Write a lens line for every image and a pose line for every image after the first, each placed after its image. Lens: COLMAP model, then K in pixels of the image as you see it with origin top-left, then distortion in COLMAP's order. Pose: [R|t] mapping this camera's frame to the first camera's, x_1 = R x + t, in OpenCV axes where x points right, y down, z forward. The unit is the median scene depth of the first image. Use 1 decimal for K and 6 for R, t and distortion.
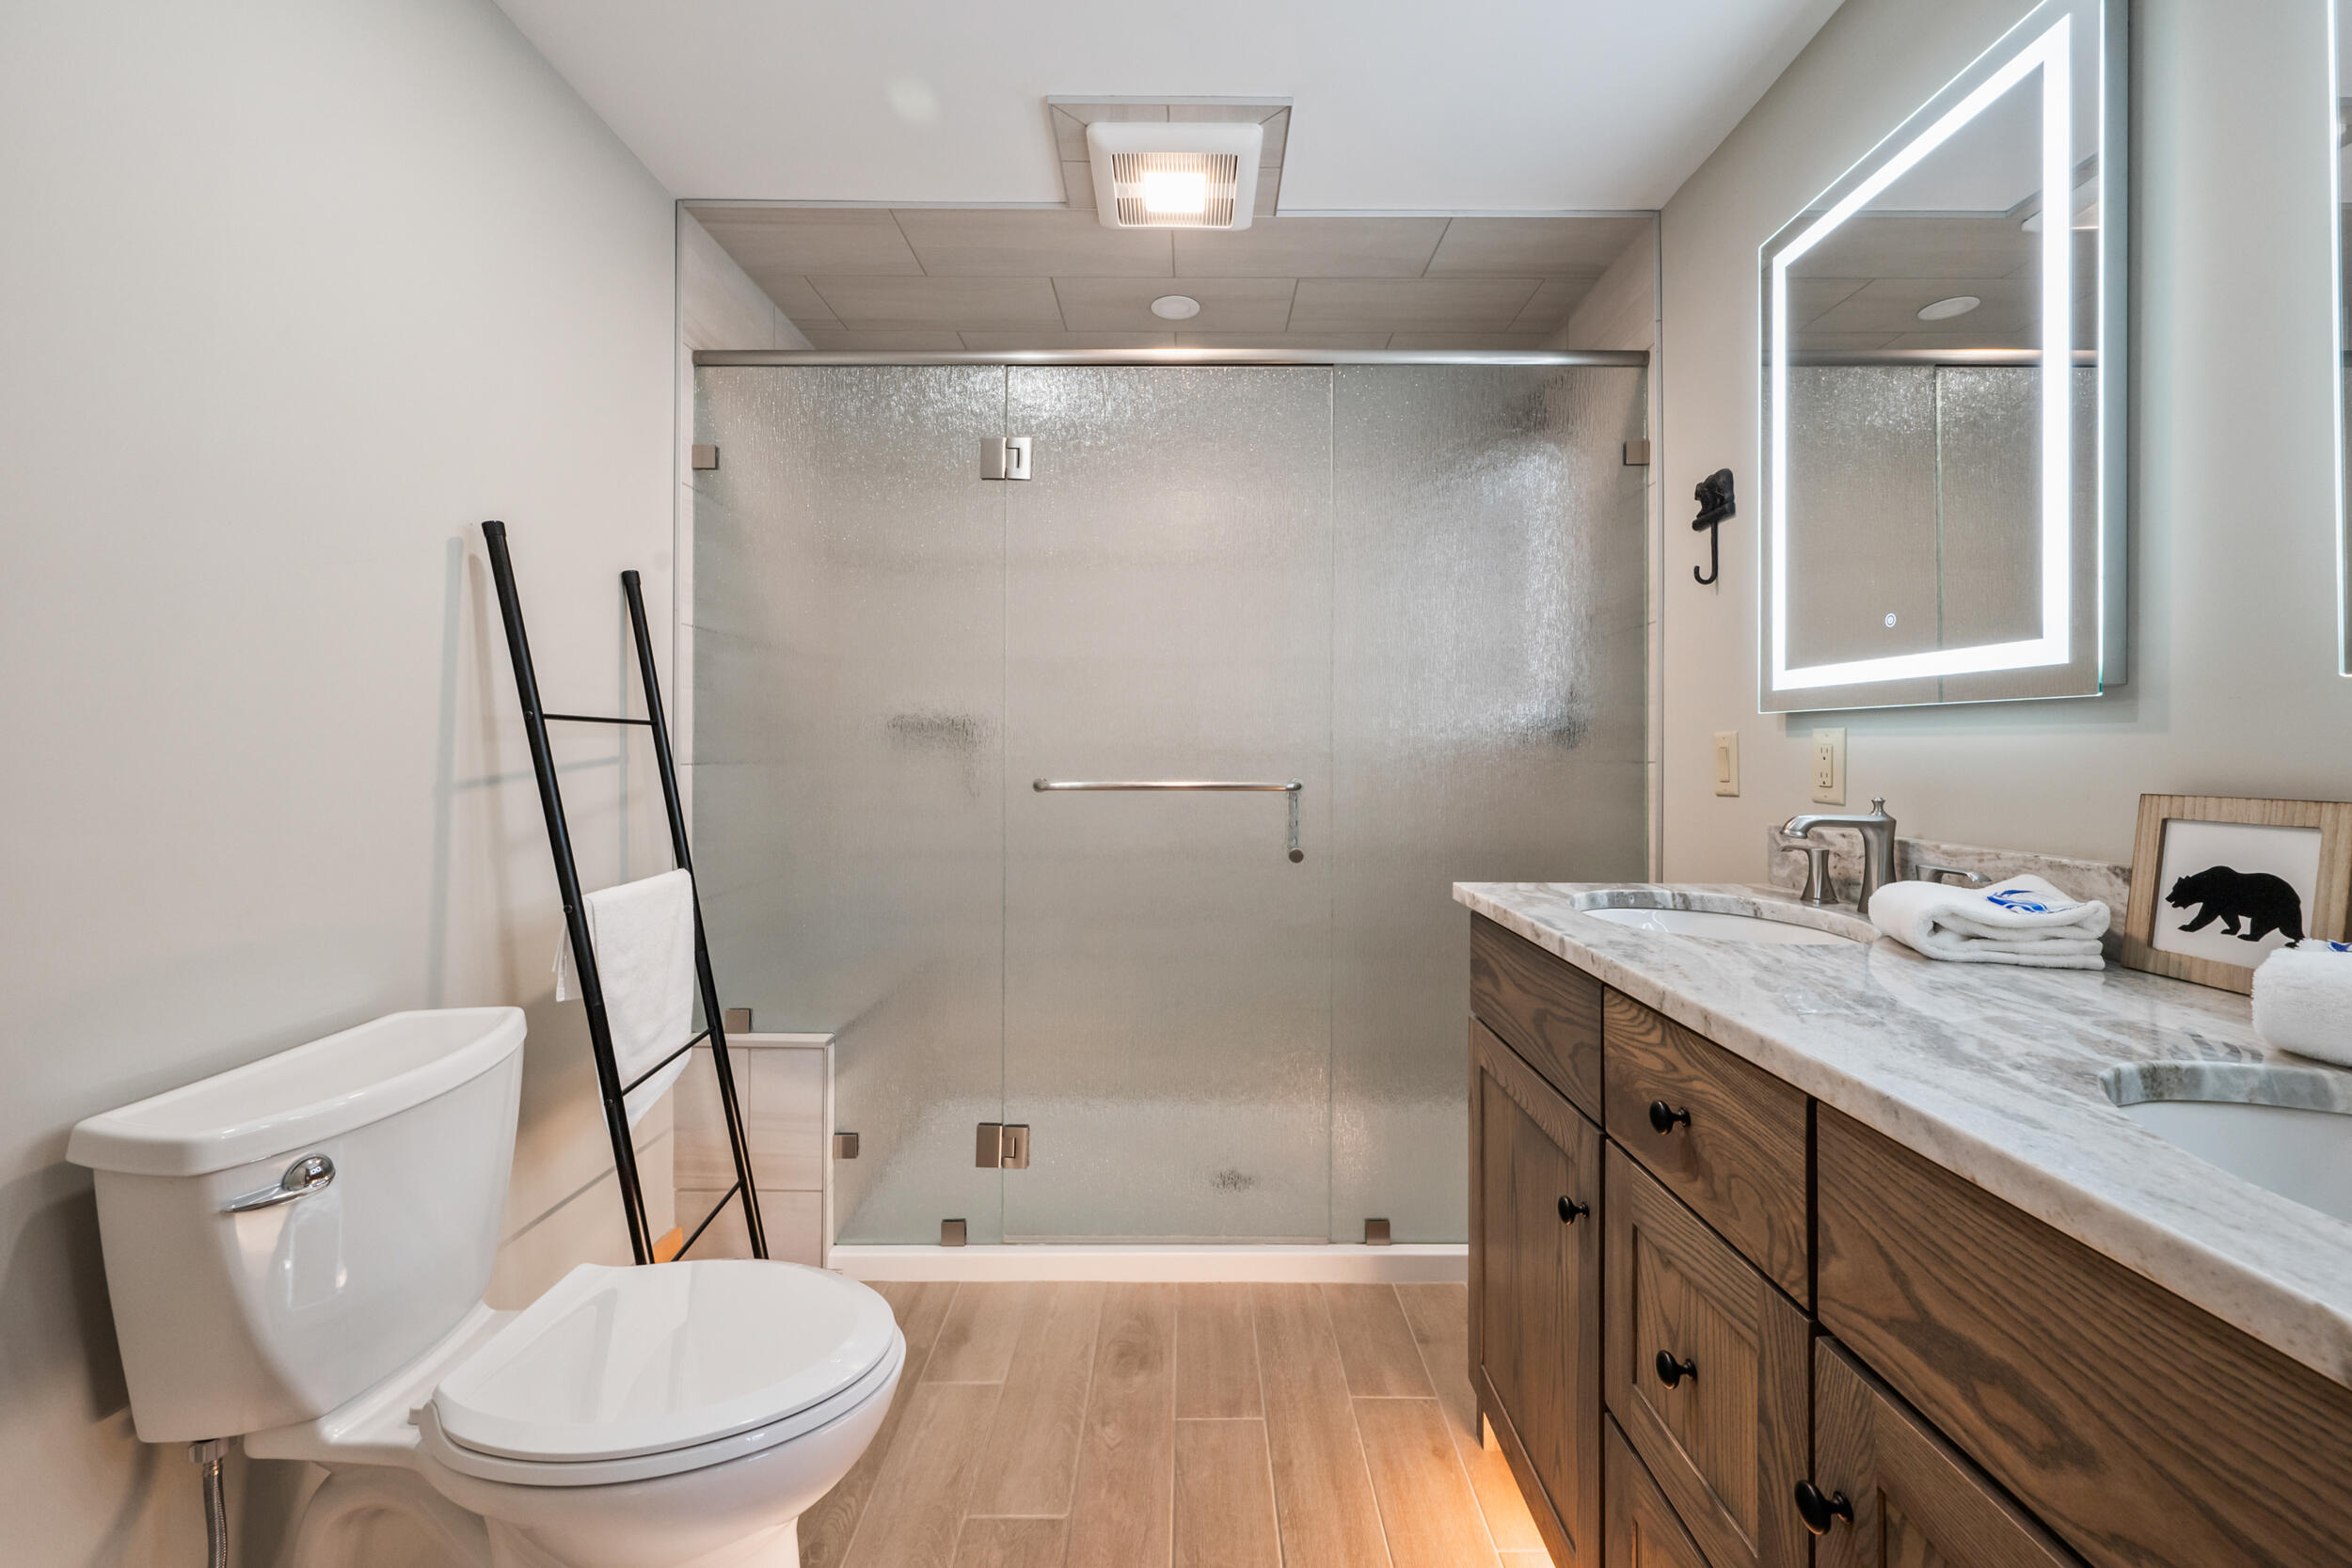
lens RADIAL K [[933.5, 0, 1171.0], [0, 933.5, 804.3], [0, 0, 1]] dist [-0.000635, -0.000005]
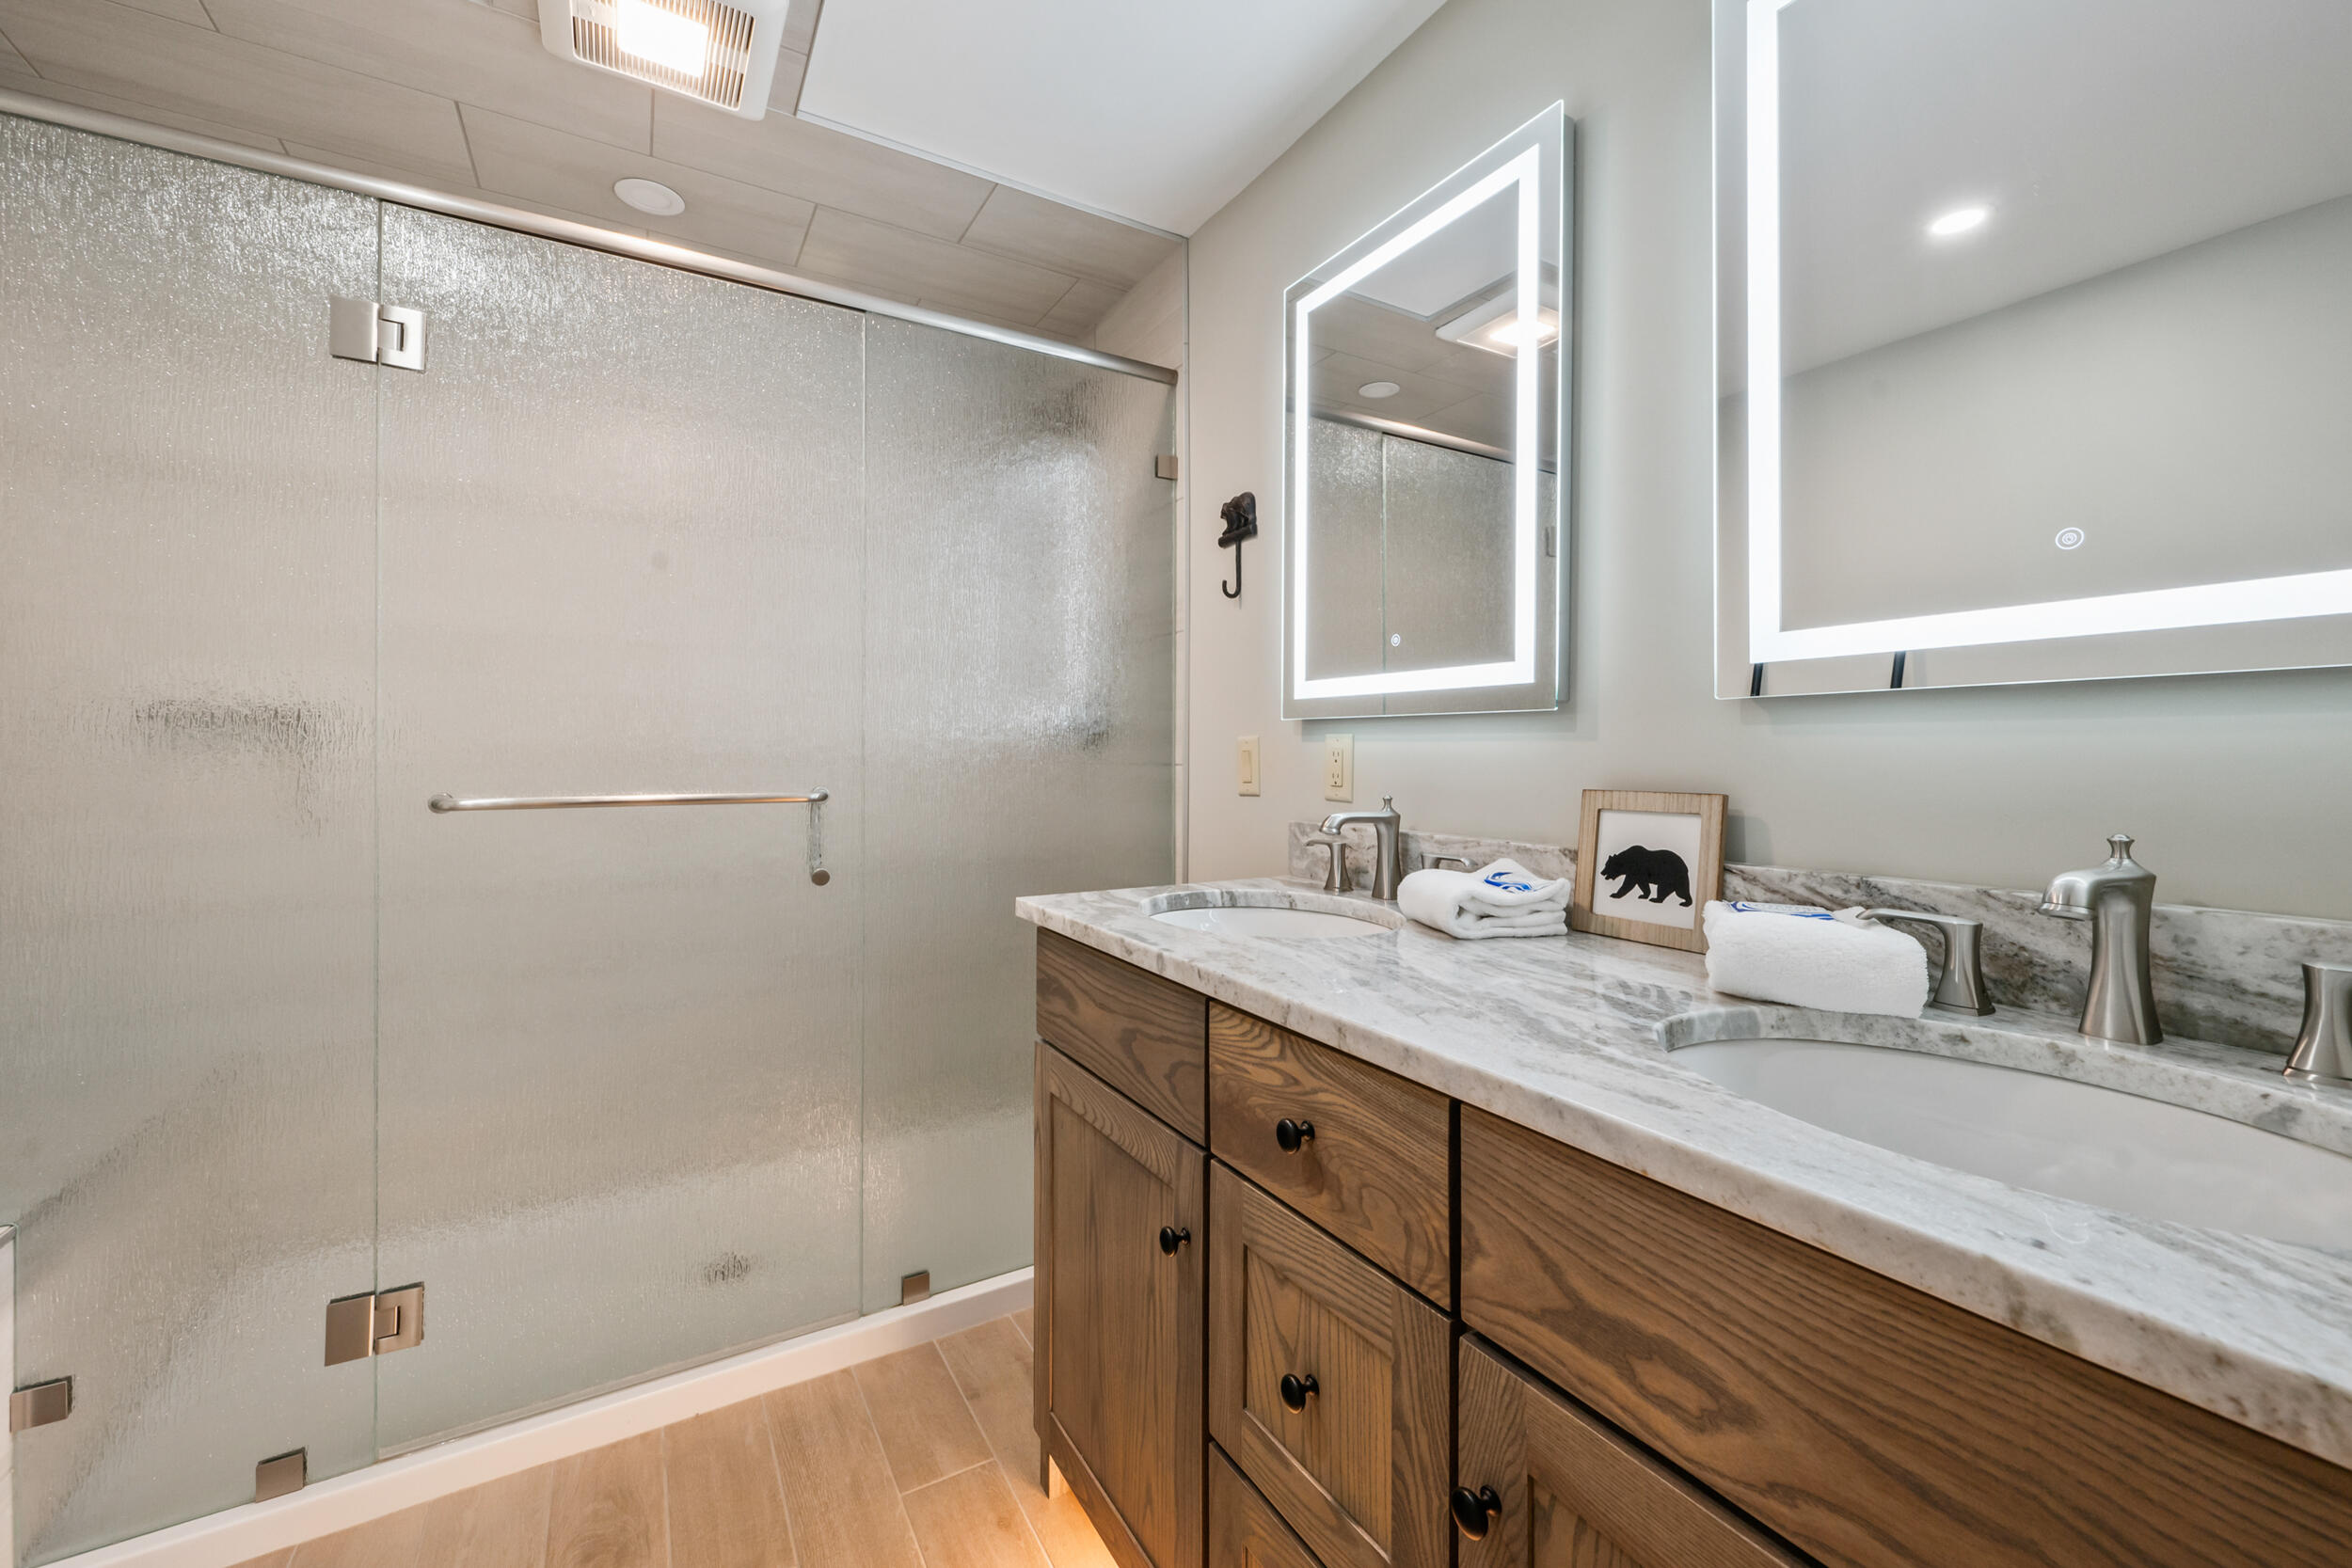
lens RADIAL K [[931.9, 0, 1167.7], [0, 931.9, 776.9], [0, 0, 1]] dist [0.000371, -0.000432]
pose [[0.855348, -0.015230, 0.517830, -0.058404], [0.030832, 0.999293, -0.021538, -0.014377], [-0.517136, 0.034388, 0.855212, 0.178026]]
